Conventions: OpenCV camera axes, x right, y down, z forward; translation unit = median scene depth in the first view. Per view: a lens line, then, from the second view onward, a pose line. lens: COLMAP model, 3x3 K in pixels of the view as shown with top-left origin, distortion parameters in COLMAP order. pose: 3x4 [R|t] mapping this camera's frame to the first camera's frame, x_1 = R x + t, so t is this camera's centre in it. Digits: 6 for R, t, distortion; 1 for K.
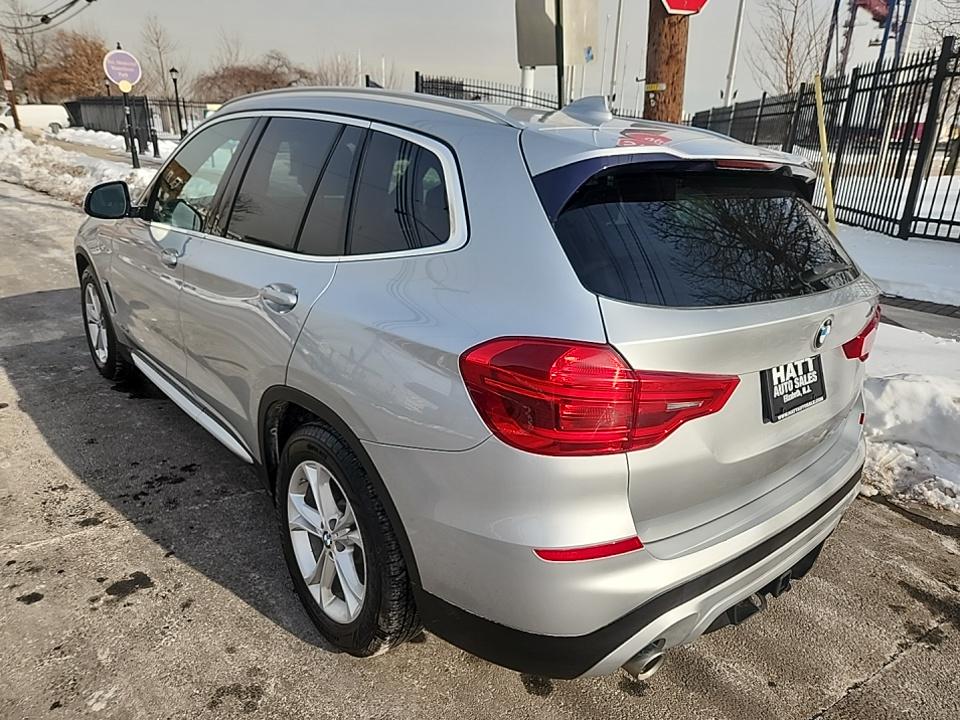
lens RADIAL K [[645.0, 0, 471.9], [0, 645.0, 362.4], [0, 0, 1]] dist [0.052284, -0.037029]
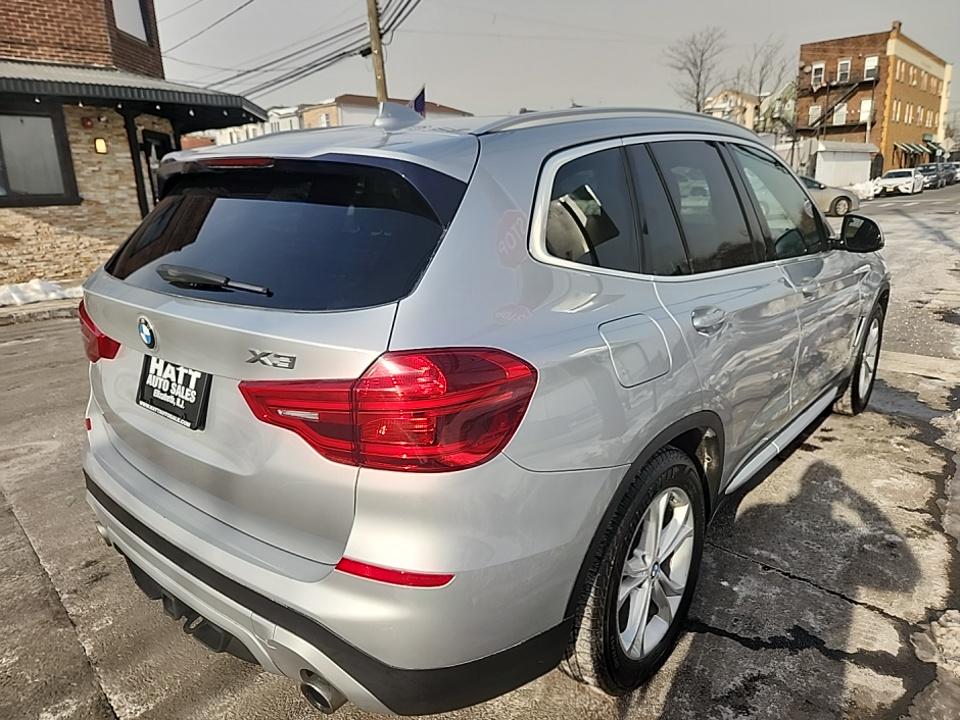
lens RADIAL K [[645.0, 0, 480.5], [0, 645.0, 356.1], [0, 0, 1]] dist [0.052284, -0.037029]
pose [[0.187204, 0.215005, -0.958503, 1.451465], [-0.292952, 0.943572, 0.154440, -0.282805], [0.937621, 0.251884, 0.239627, 1.165070]]
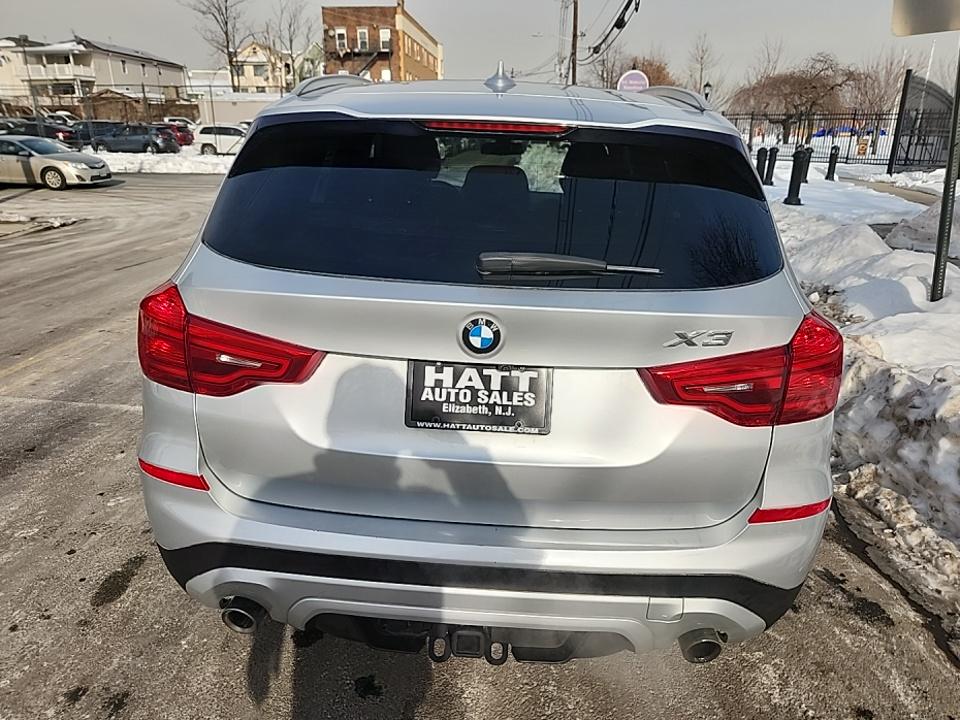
lens RADIAL K [[645.0, 0, 474.6], [0, 645.0, 367.9], [0, 0, 1]] dist [0.052284, -0.037029]
pose [[0.727271, 0.203334, -0.655540, 0.995403], [-0.209926, 0.975237, 0.069600, -0.056147], [0.653458, 0.086997, 0.751947, 0.386801]]
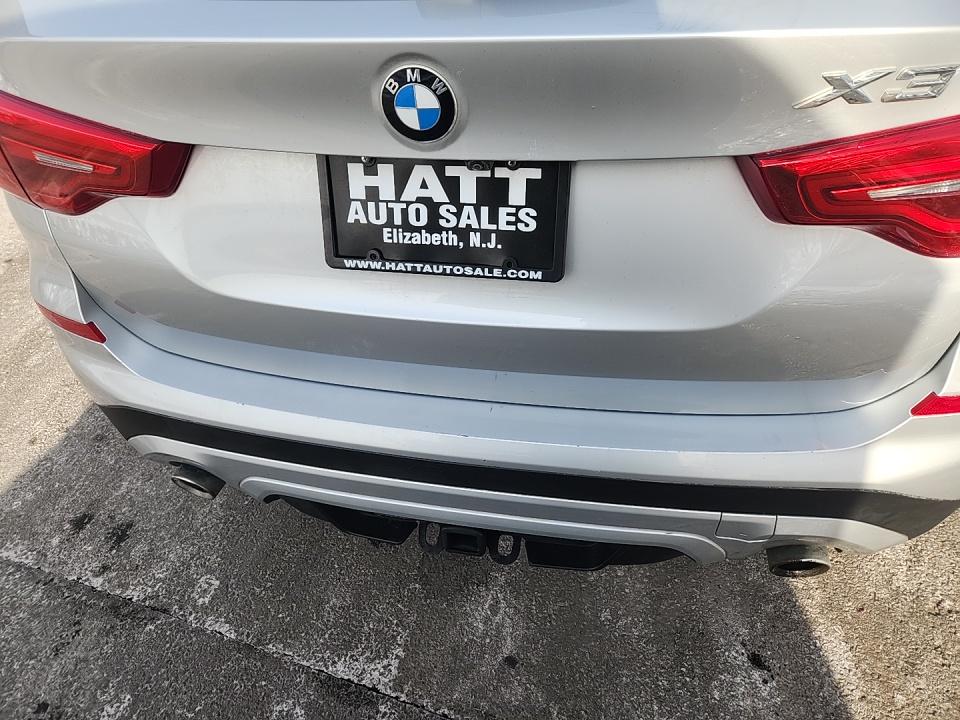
lens RADIAL K [[645.0, 0, 475.0], [0, 645.0, 353.1], [0, 0, 1]] dist [0.052284, -0.037029]
pose [[0.615663, 0.433200, -0.658253, 0.846922], [-0.153726, 0.885313, 0.438850, -0.086468], [0.772870, -0.168993, 0.611648, 0.709000]]
